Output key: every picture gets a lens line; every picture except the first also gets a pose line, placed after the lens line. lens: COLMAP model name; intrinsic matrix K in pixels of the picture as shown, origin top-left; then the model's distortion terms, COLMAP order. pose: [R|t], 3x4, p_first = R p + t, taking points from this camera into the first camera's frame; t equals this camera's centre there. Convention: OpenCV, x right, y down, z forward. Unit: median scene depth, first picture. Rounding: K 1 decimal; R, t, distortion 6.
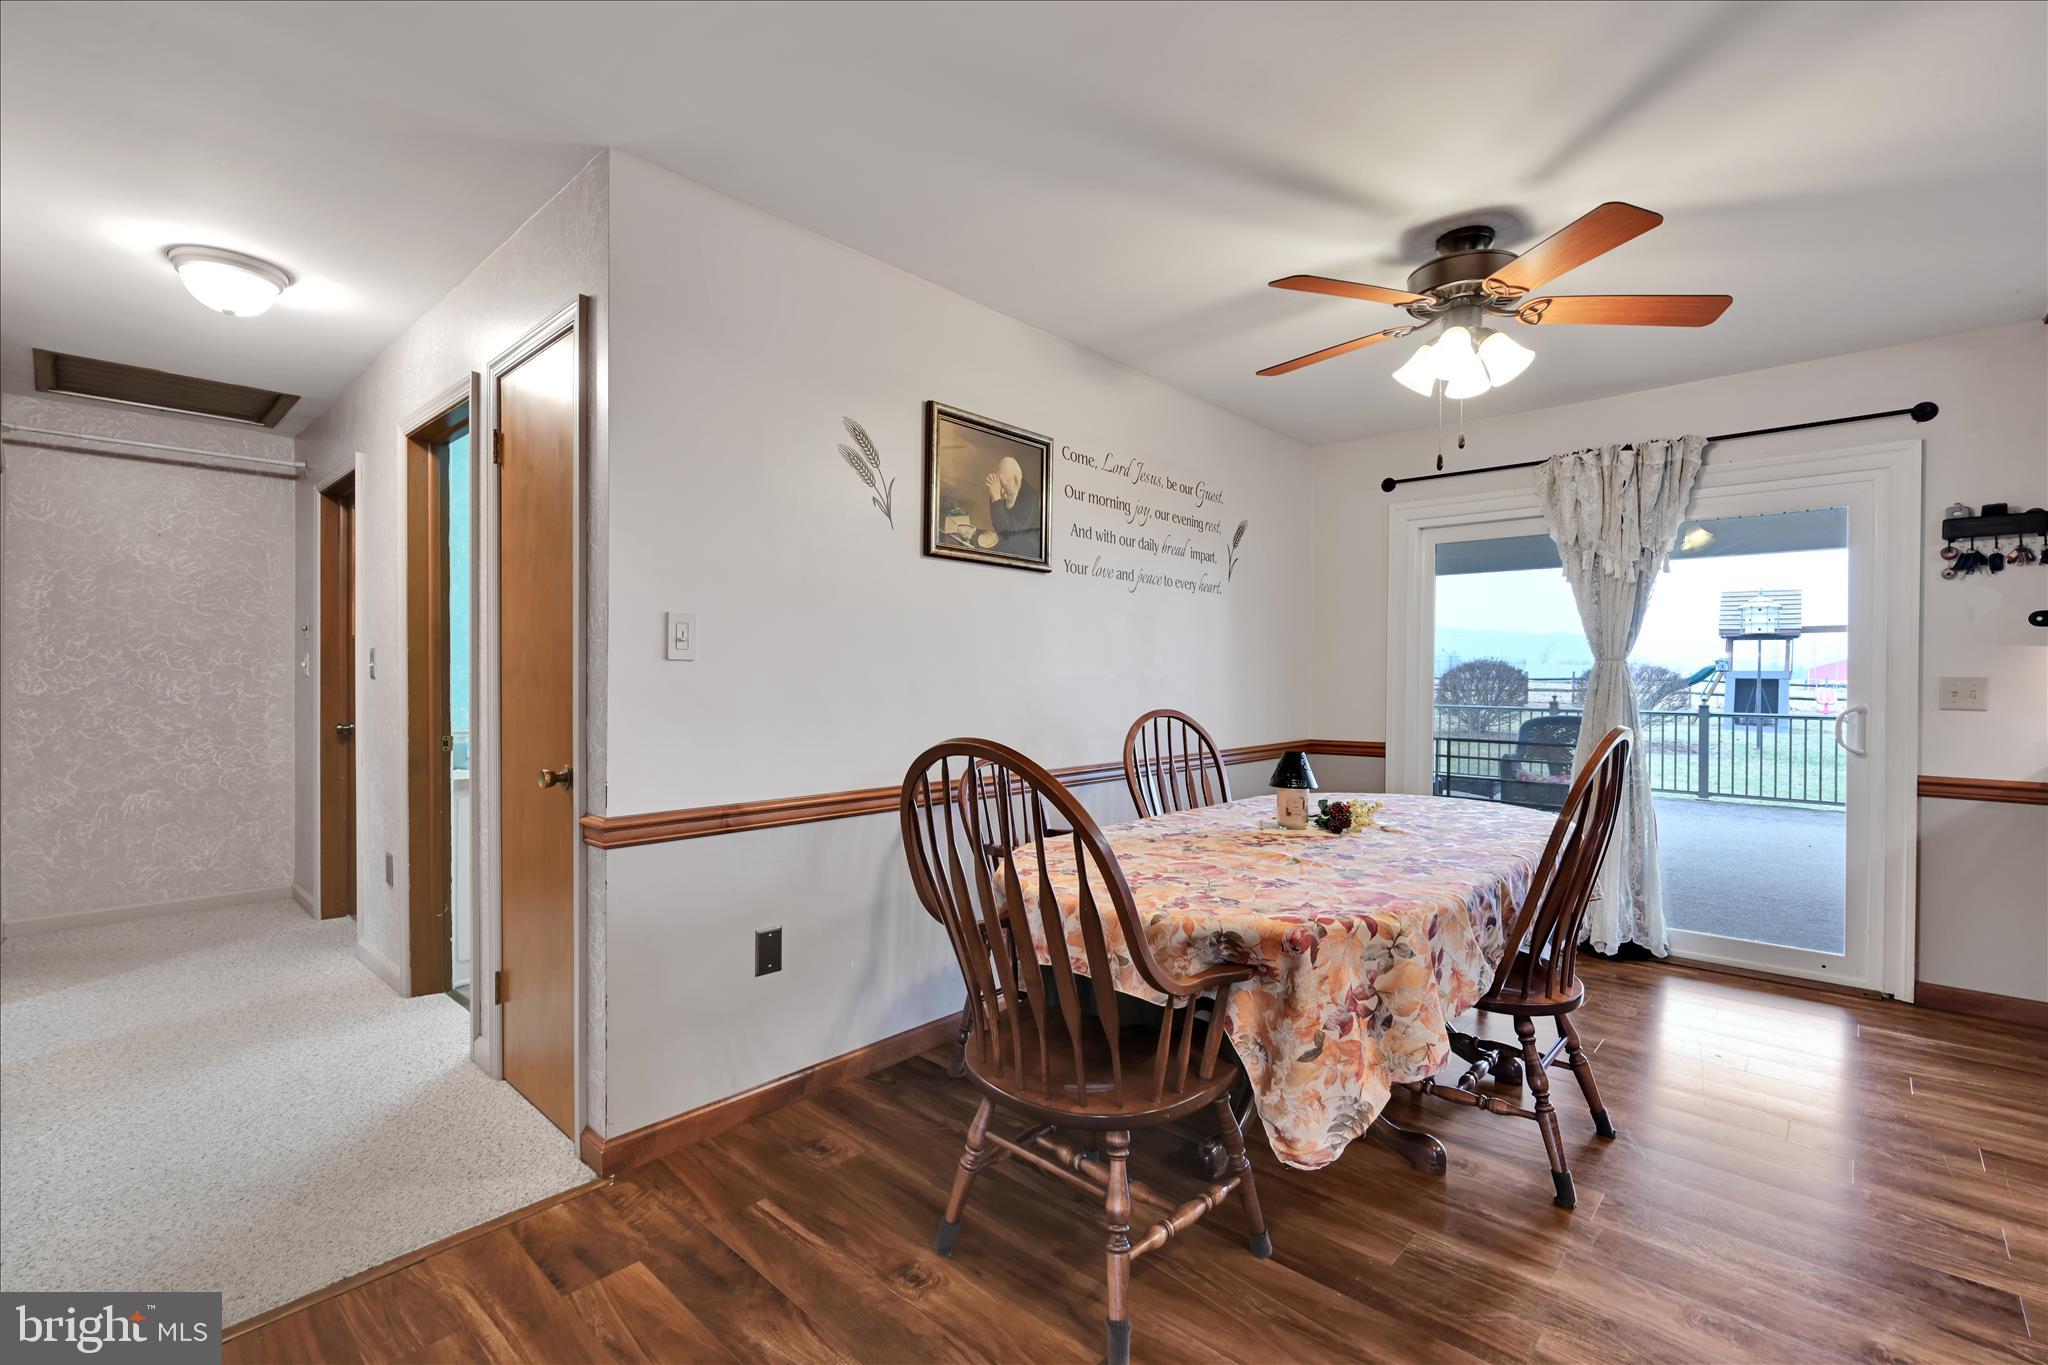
lens RADIAL K [[869.7, 0, 953.2], [0, 869.7, 715.5], [0, 0, 1]] dist [-0.000907, 0.000011]
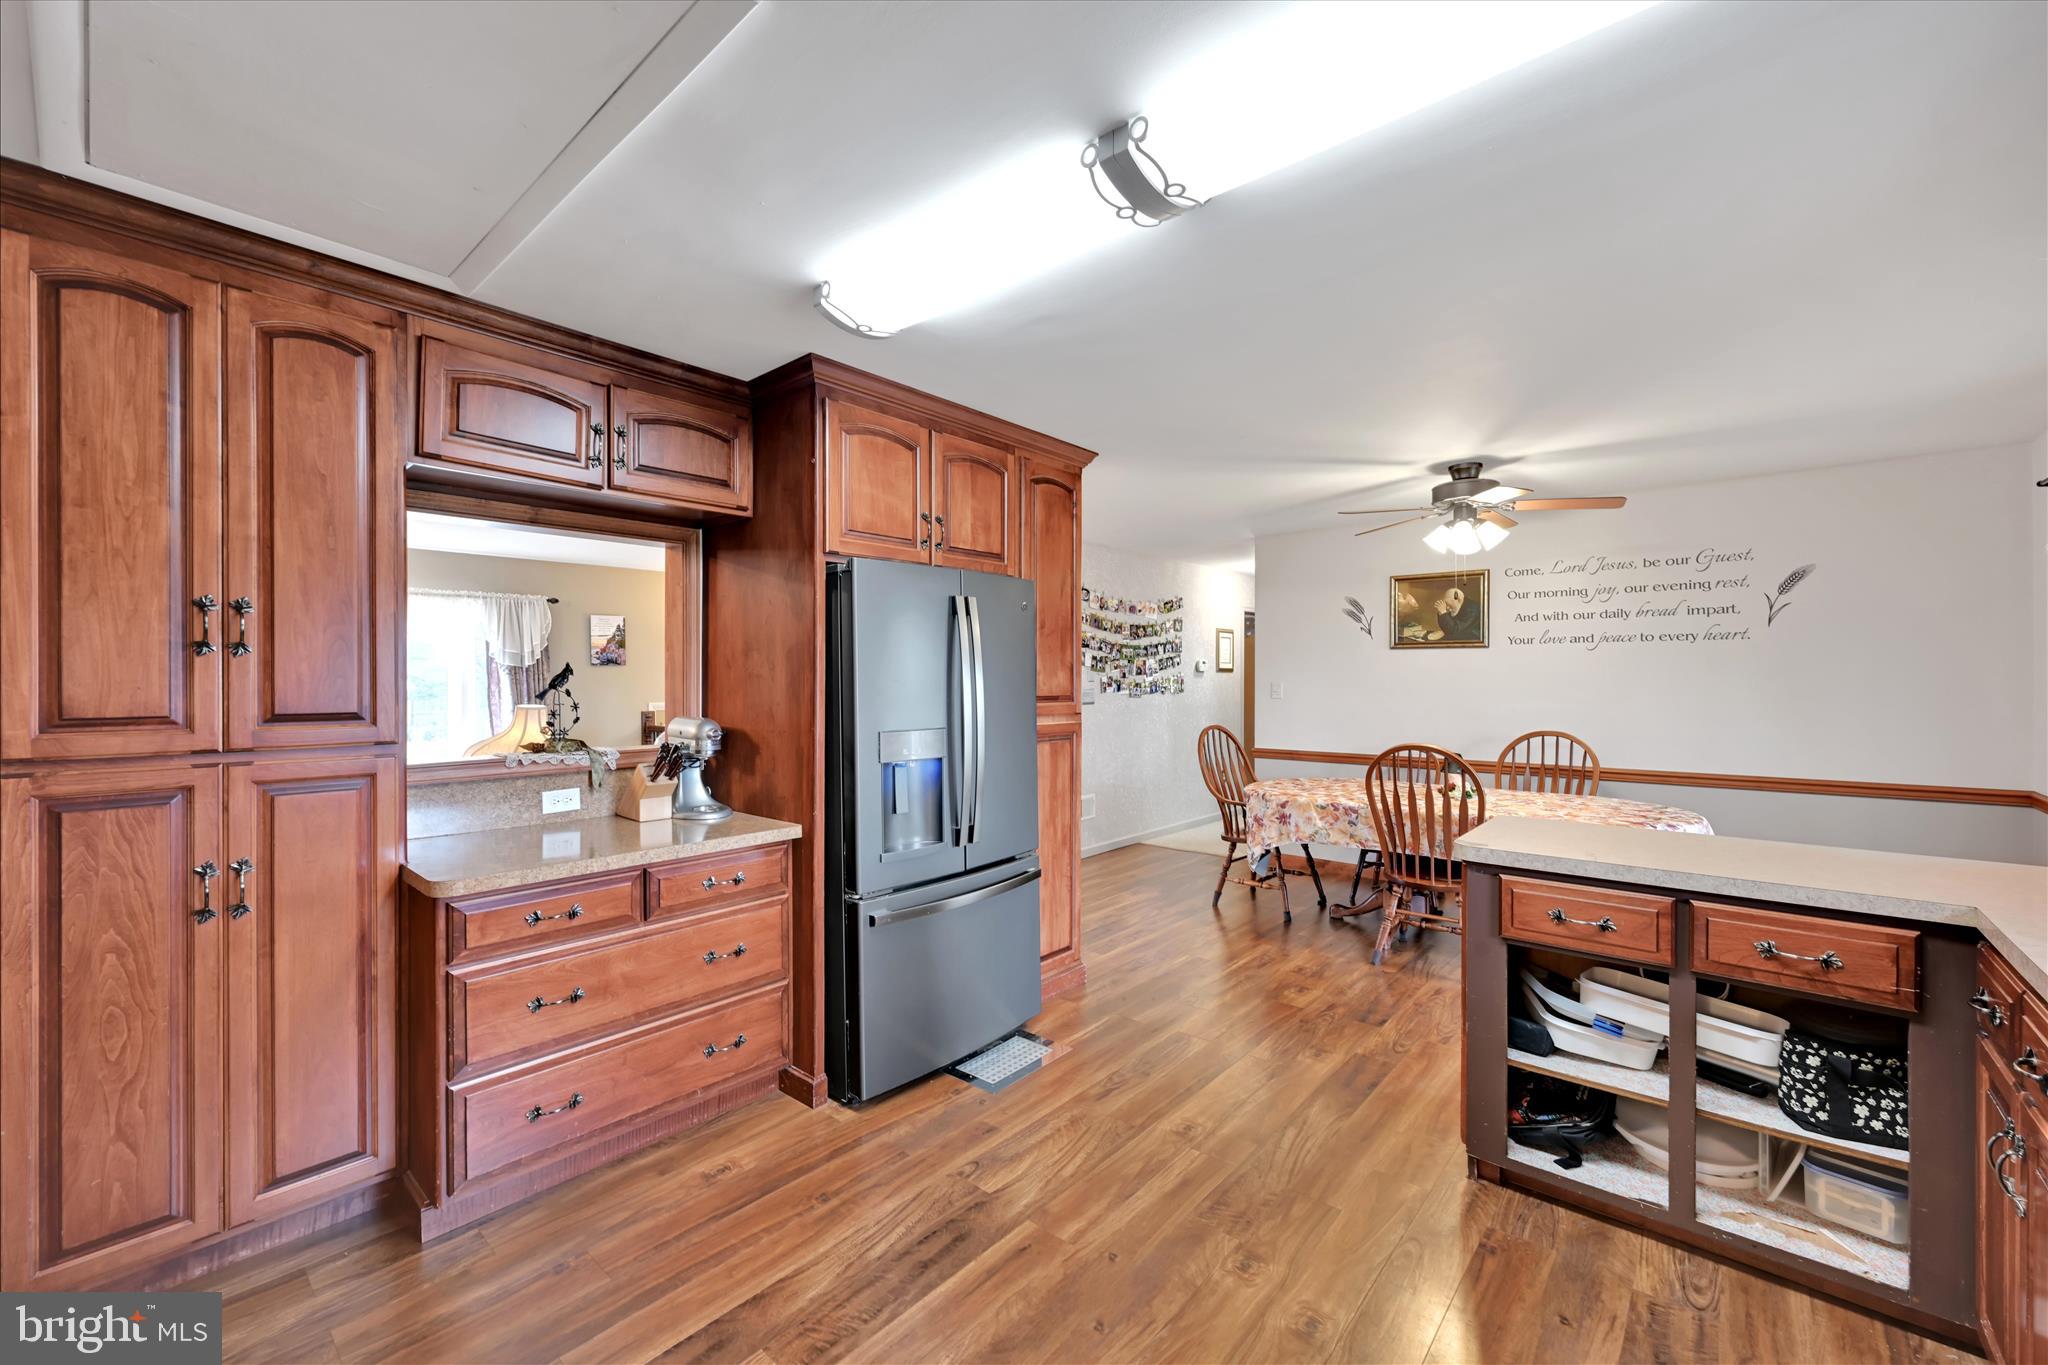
lens RADIAL K [[808.2, 0, 1020.3], [0, 808.2, 678.0], [0, 0, 1]] dist [-0.001728, -0.000210]
pose [[0.073708, -0.015717, -0.997156, 1.470589], [-0.045472, 0.998783, -0.019104, -0.028972], [0.996243, 0.046751, 0.072903, -0.024112]]
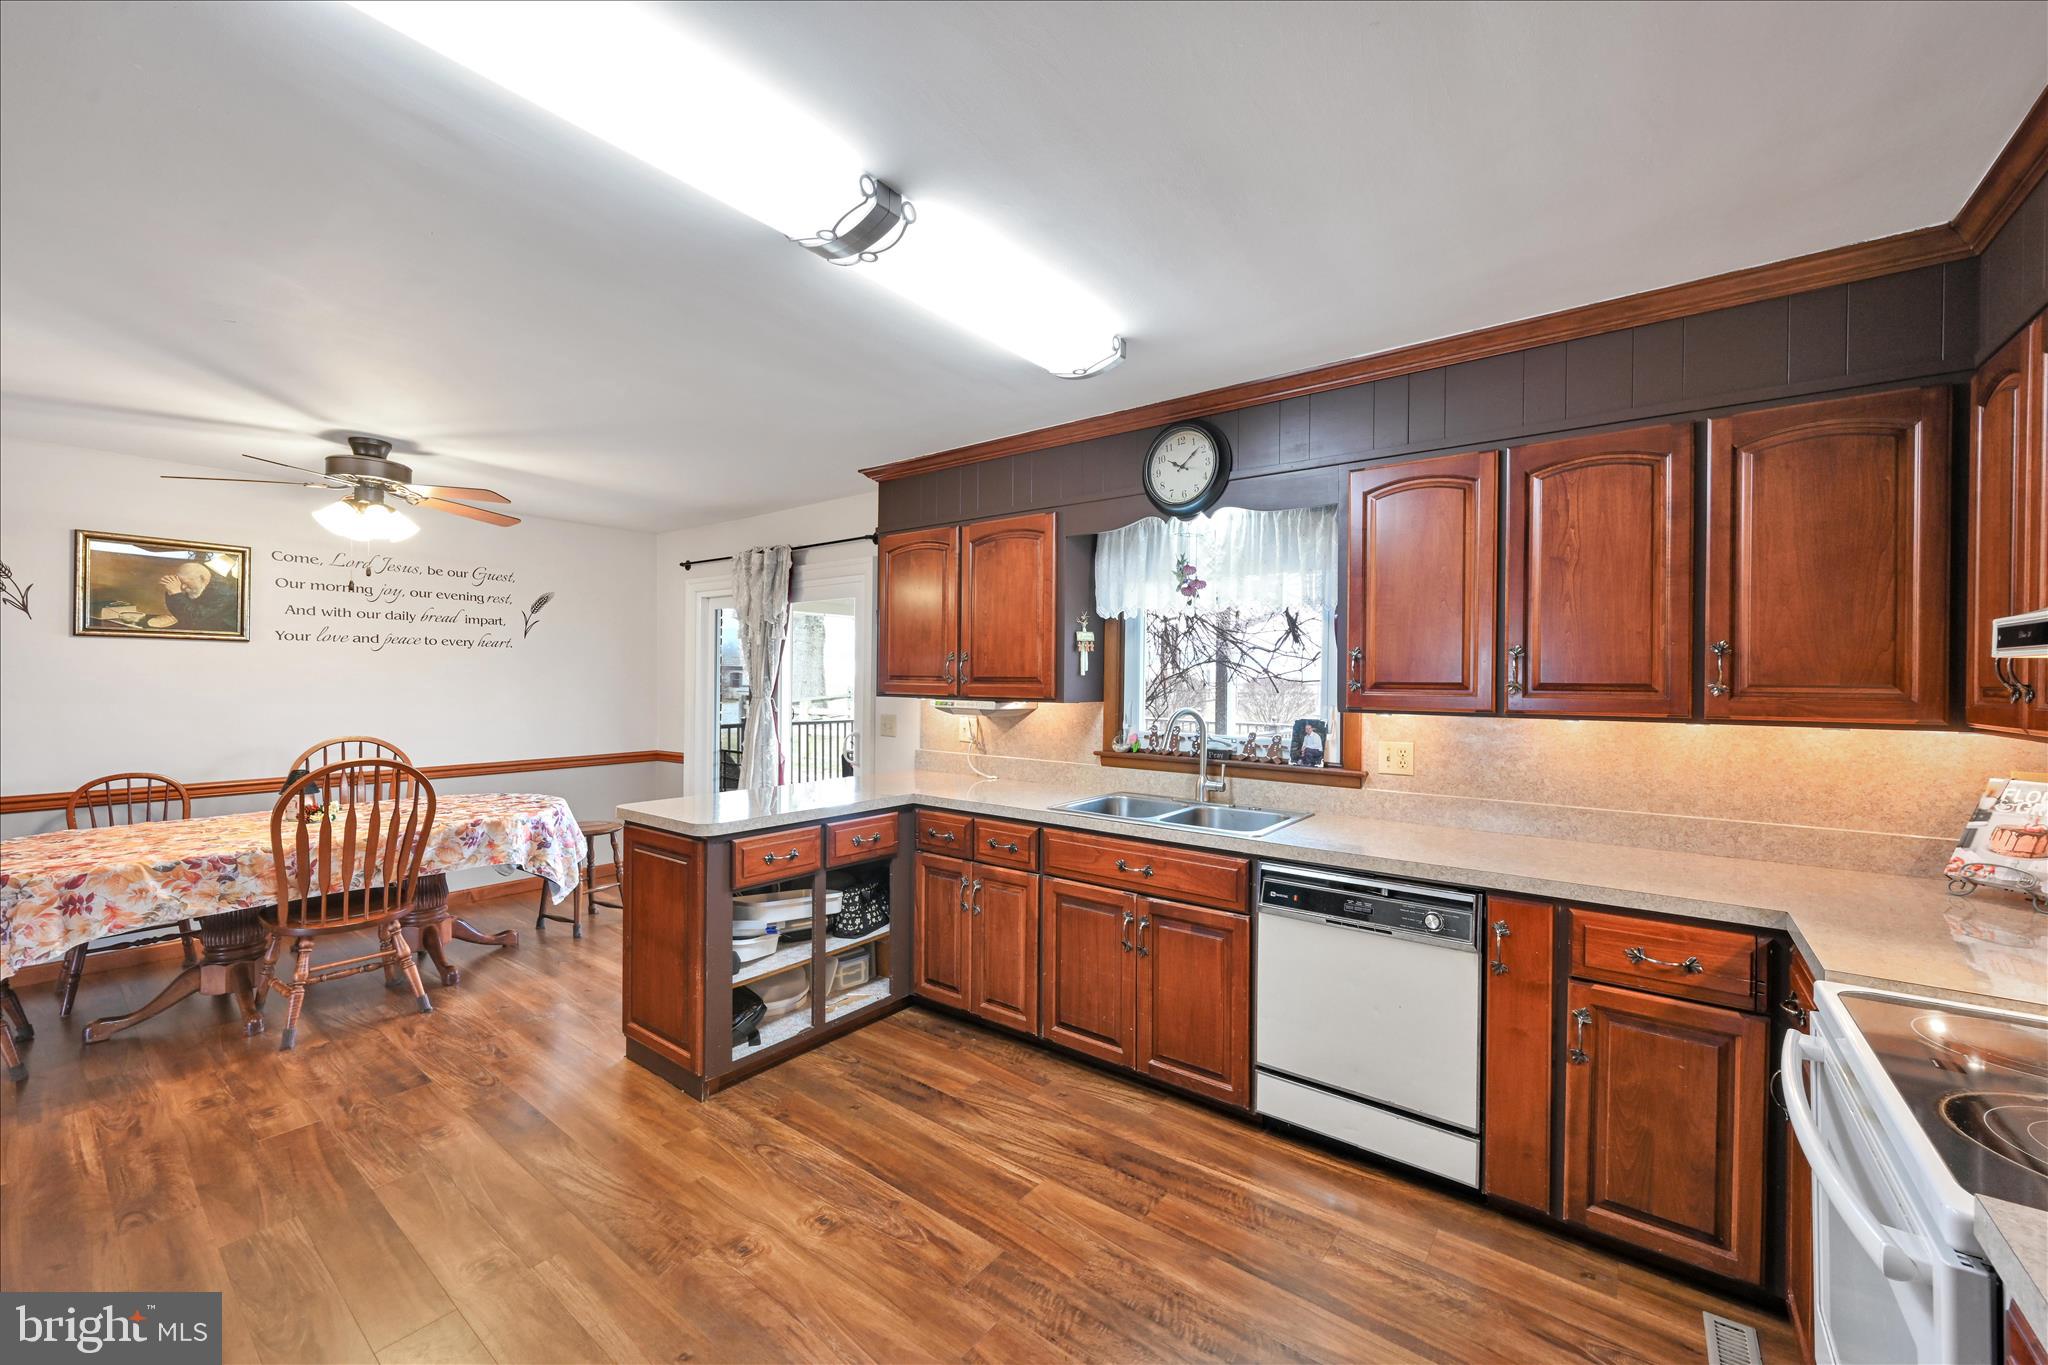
lens RADIAL K [[808.2, 0, 1020.3], [0, 808.2, 678.0], [0, 0, 1]] dist [-0.001728, -0.000210]
pose [[0.991031, -0.008320, 0.133376, 1.064160], [0.014678, 0.998798, -0.046760, -0.023611], [-0.132827, 0.048299, 0.989962, -0.412850]]
